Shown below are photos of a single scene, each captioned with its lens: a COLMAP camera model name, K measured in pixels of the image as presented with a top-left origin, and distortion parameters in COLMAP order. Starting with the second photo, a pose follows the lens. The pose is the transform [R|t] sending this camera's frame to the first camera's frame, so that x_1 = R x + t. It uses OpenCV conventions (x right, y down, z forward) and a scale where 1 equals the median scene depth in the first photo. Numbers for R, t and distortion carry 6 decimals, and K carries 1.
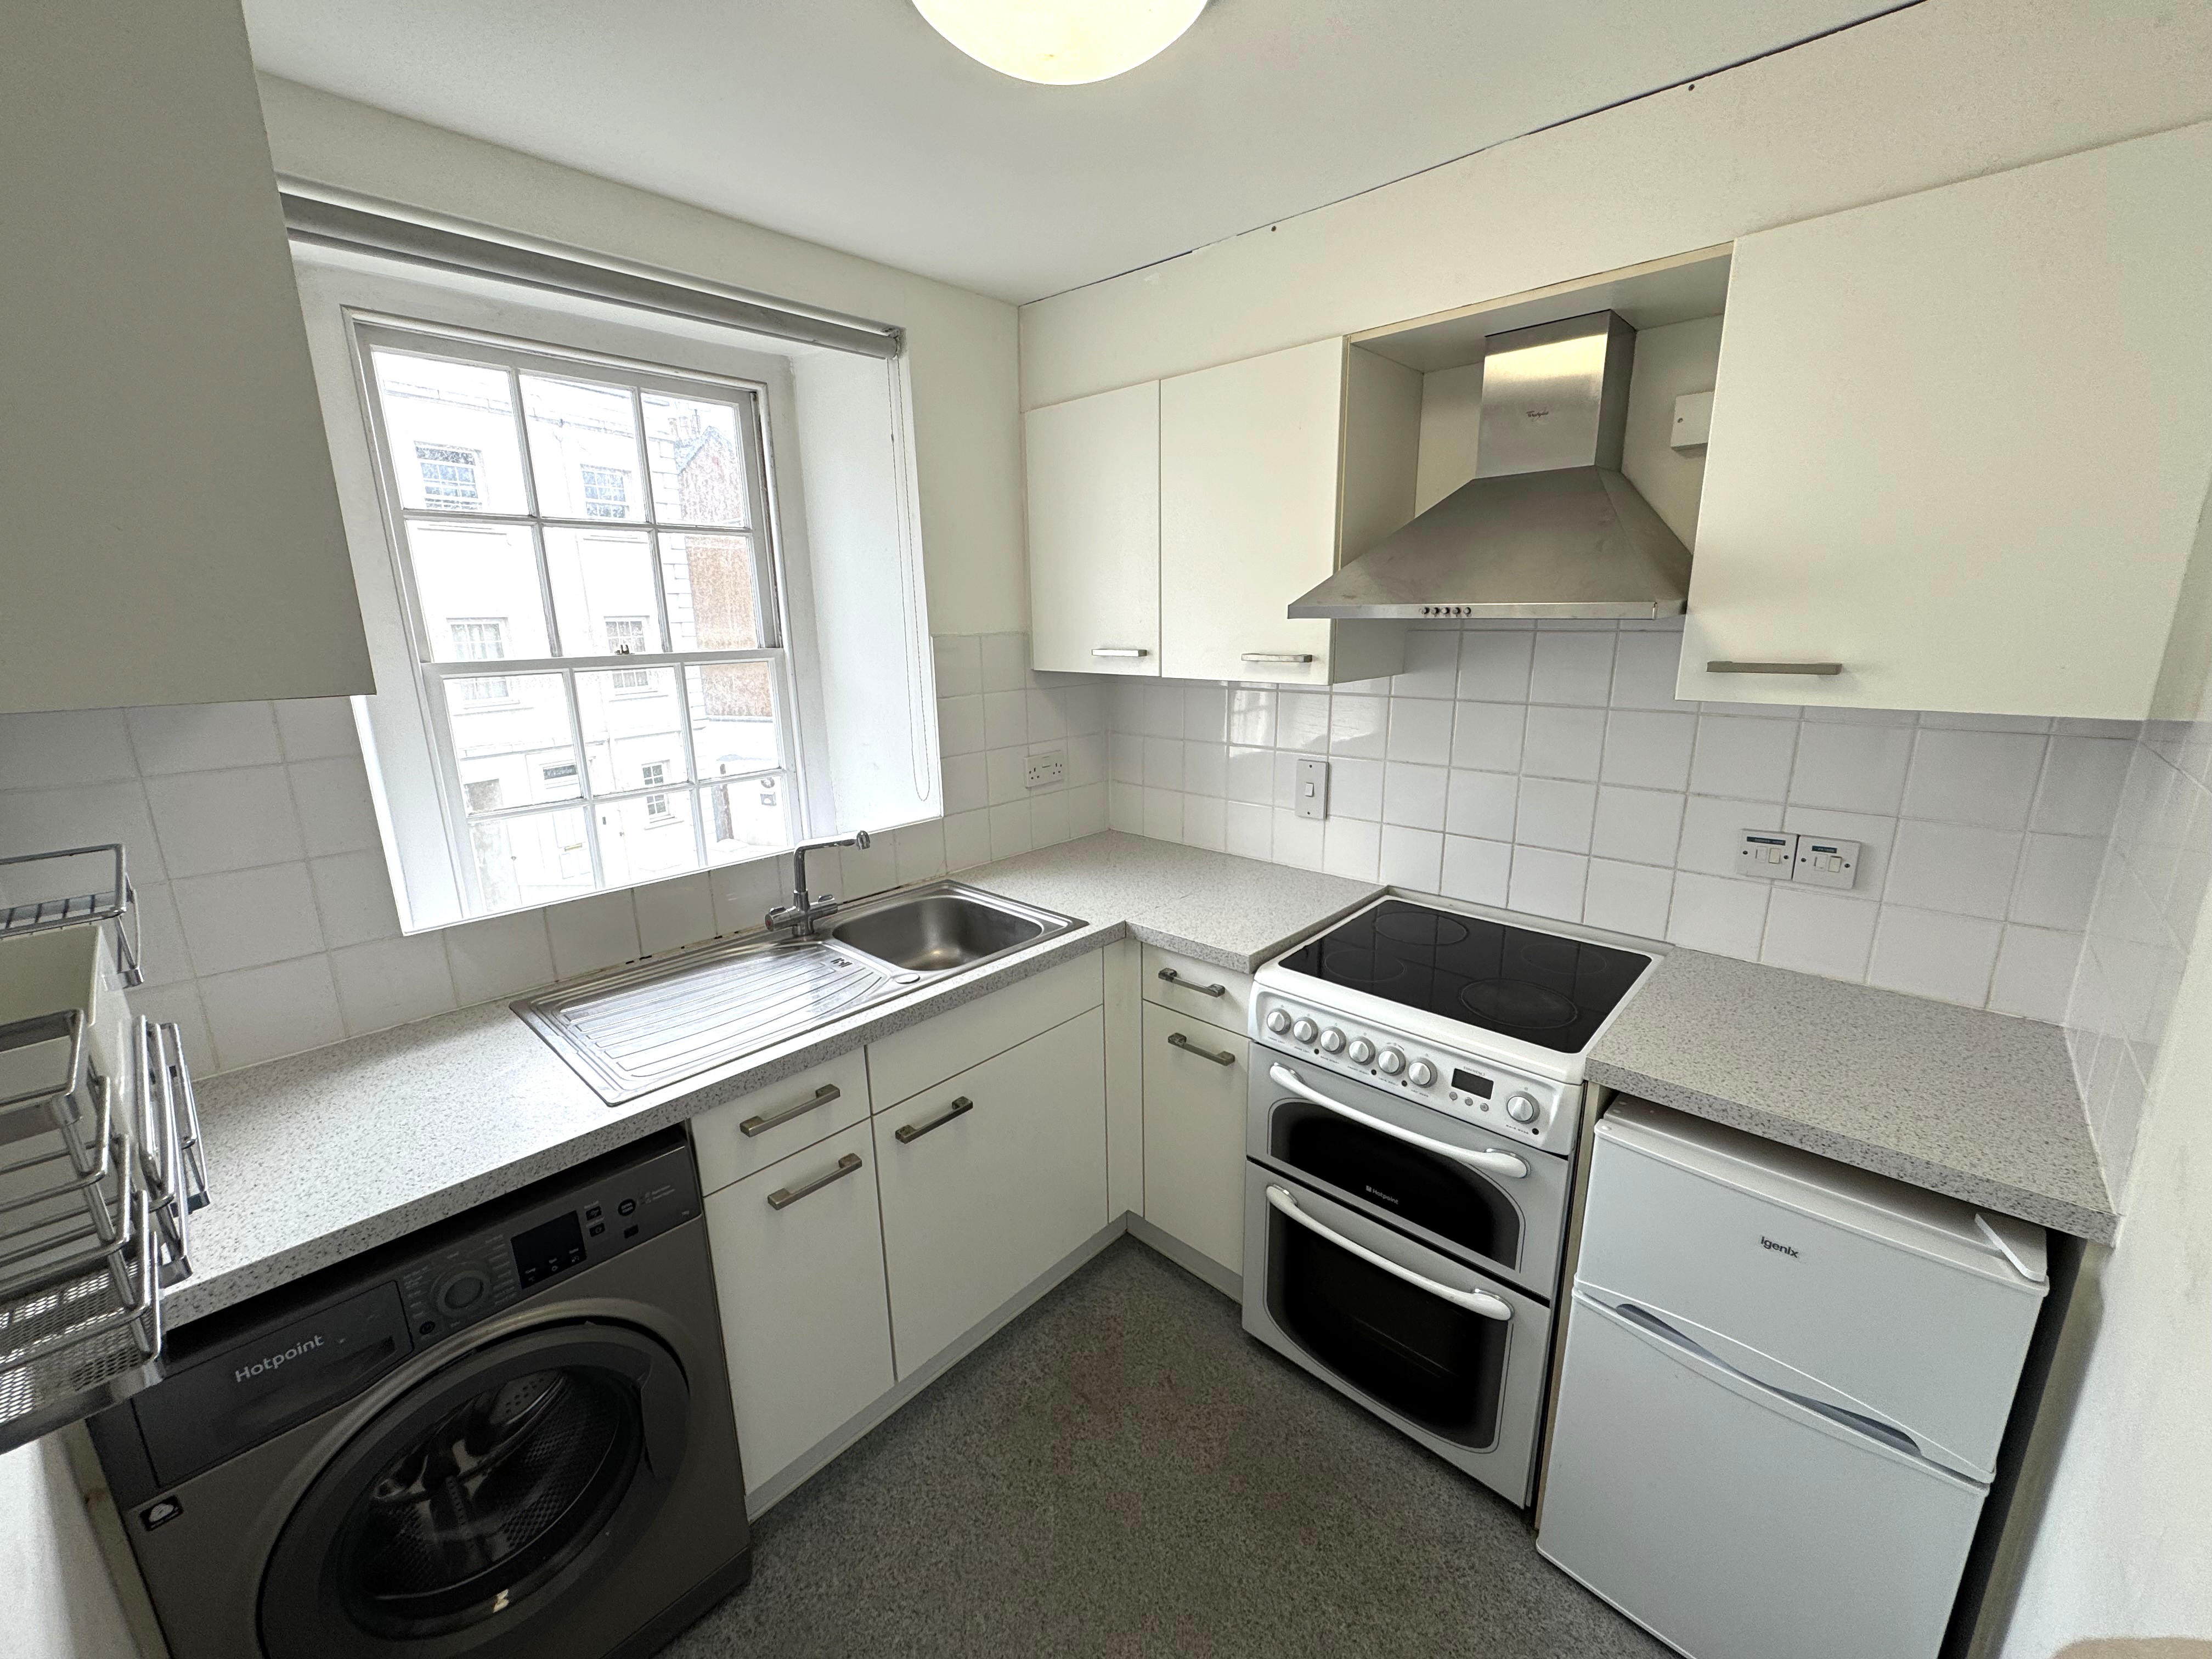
lens RADIAL K [[875.5, 0, 1134.7], [0, 875.5, 802.2], [0, 0, 1]] dist [0.000489, 0.000112]
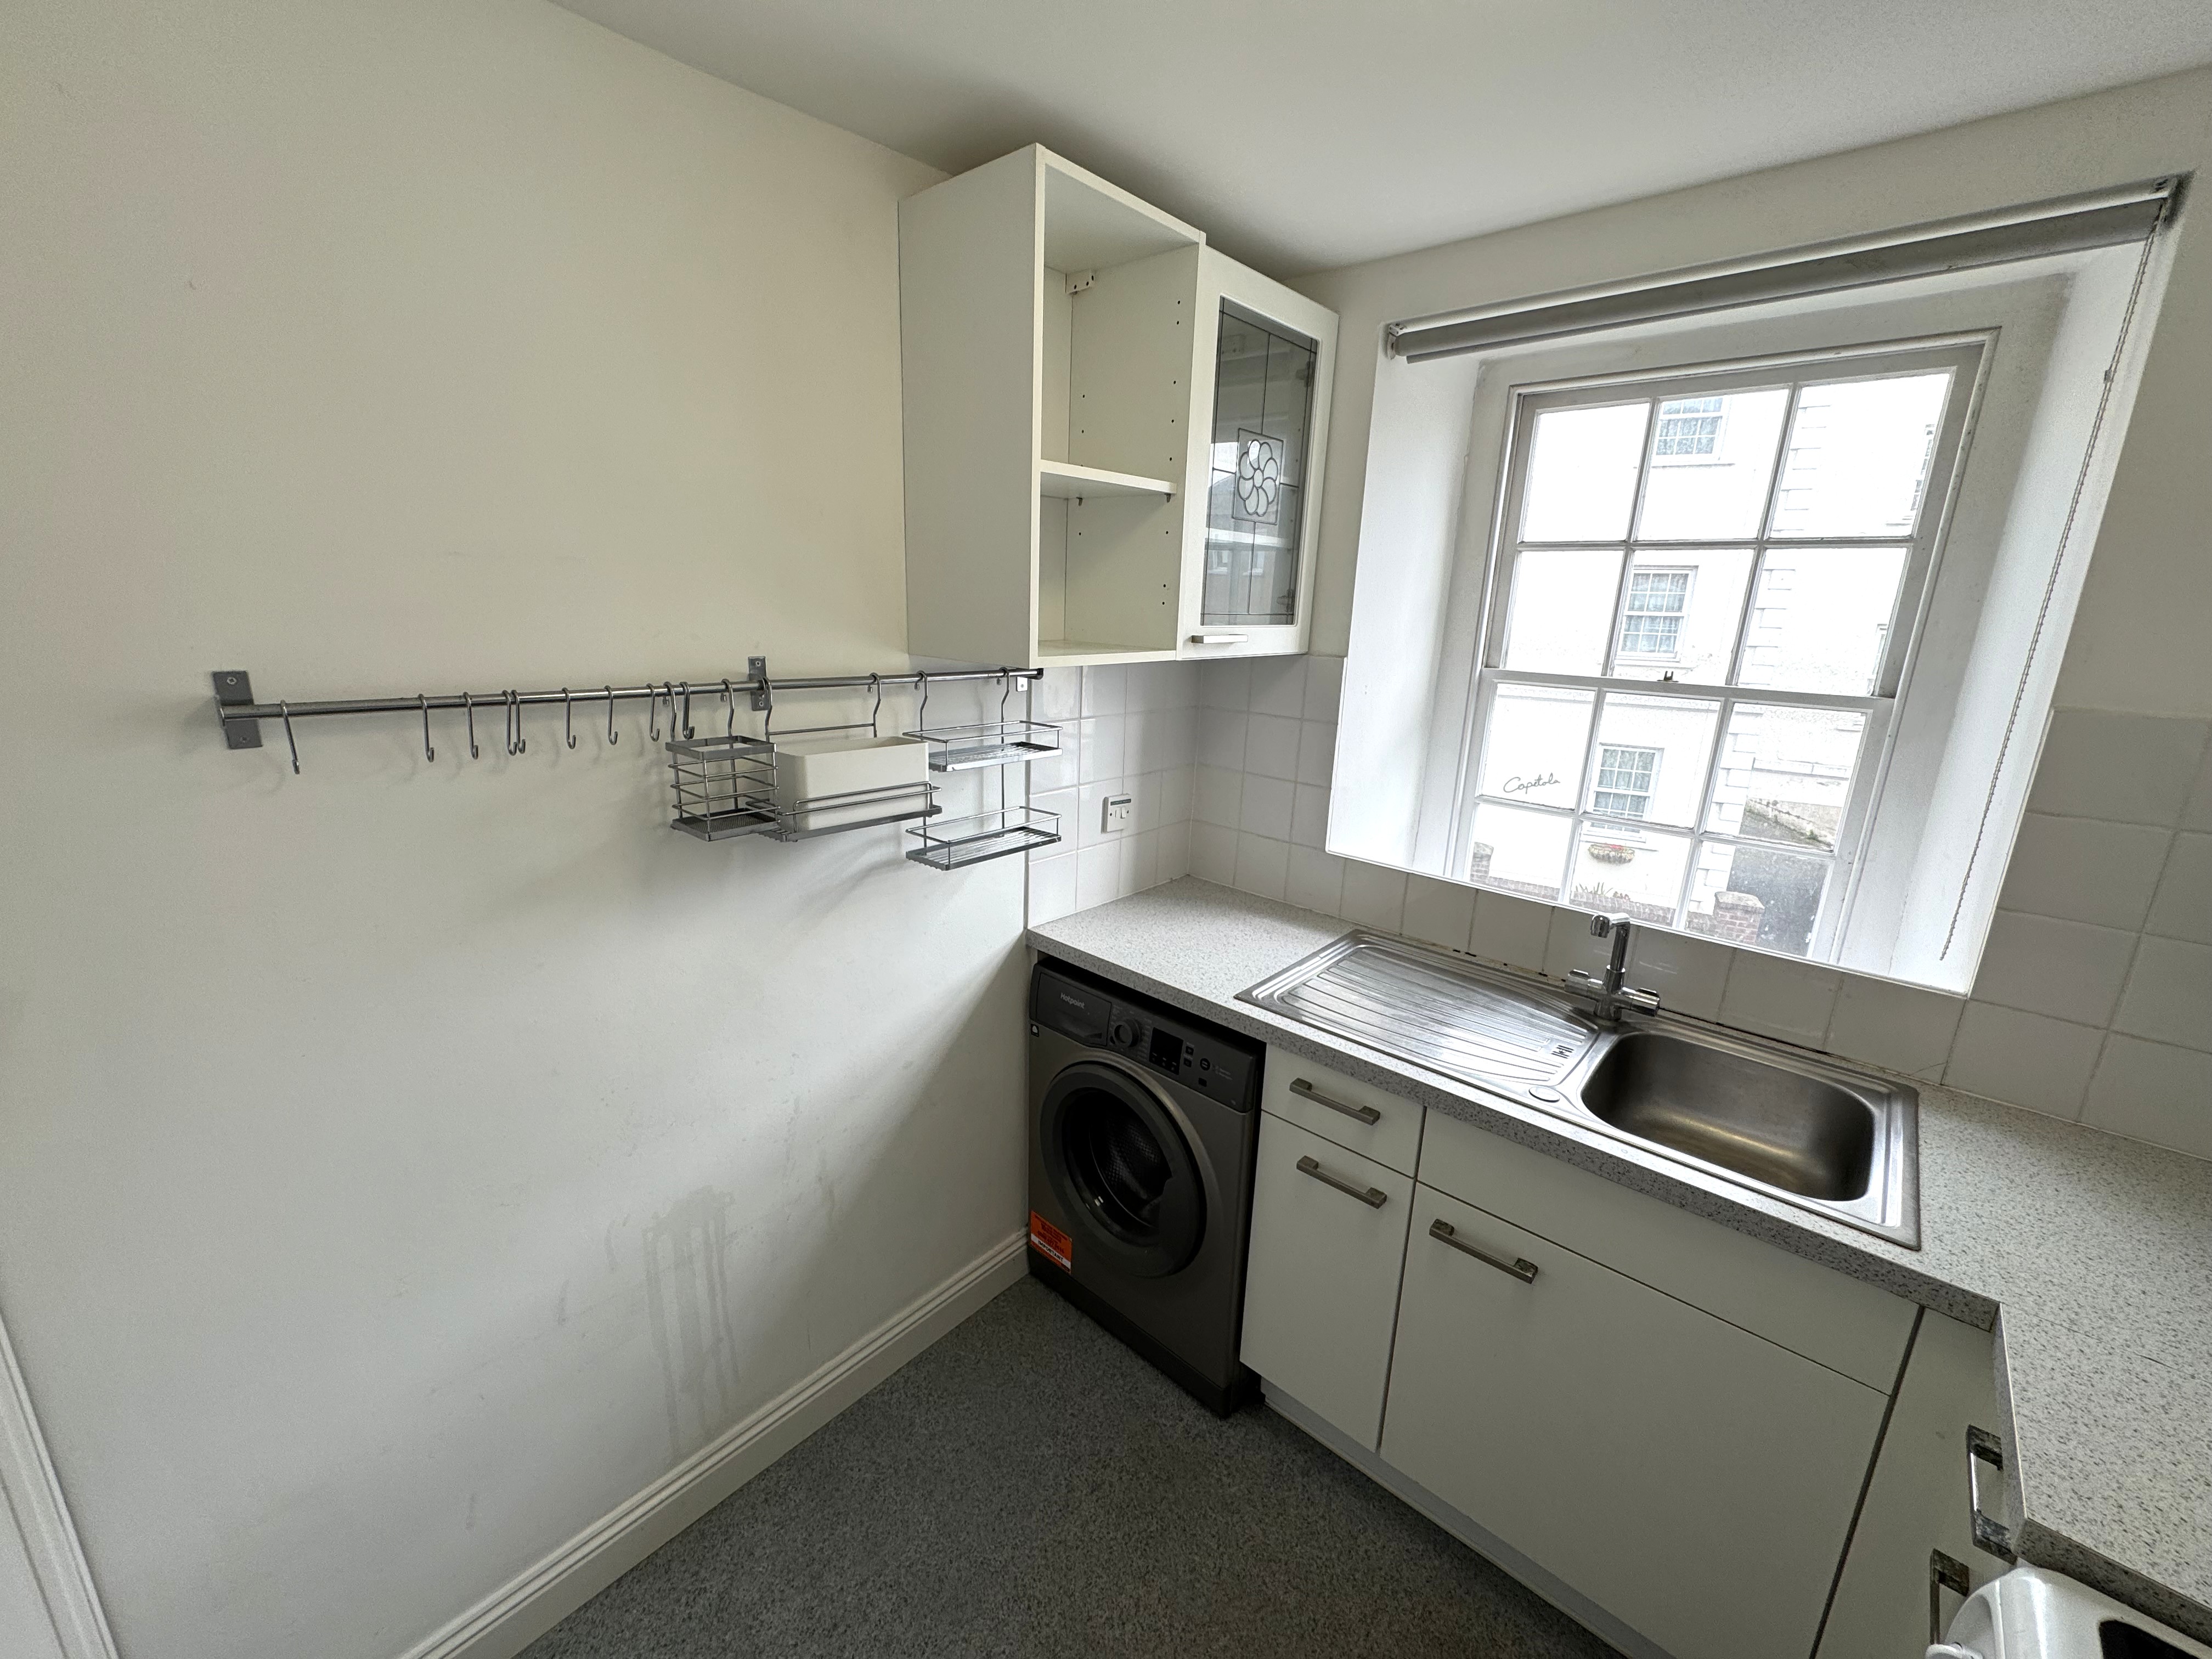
lens RADIAL K [[885.1, 0, 1120.7], [0, 885.1, 825.1], [0, 0, 1]] dist [0.002139, -0.008564]
pose [[0.007086, 0.252898, -0.967467, 0.522531], [-0.251266, 0.936901, 0.243068, -0.148537], [0.967892, 0.241370, 0.070184, 0.548401]]
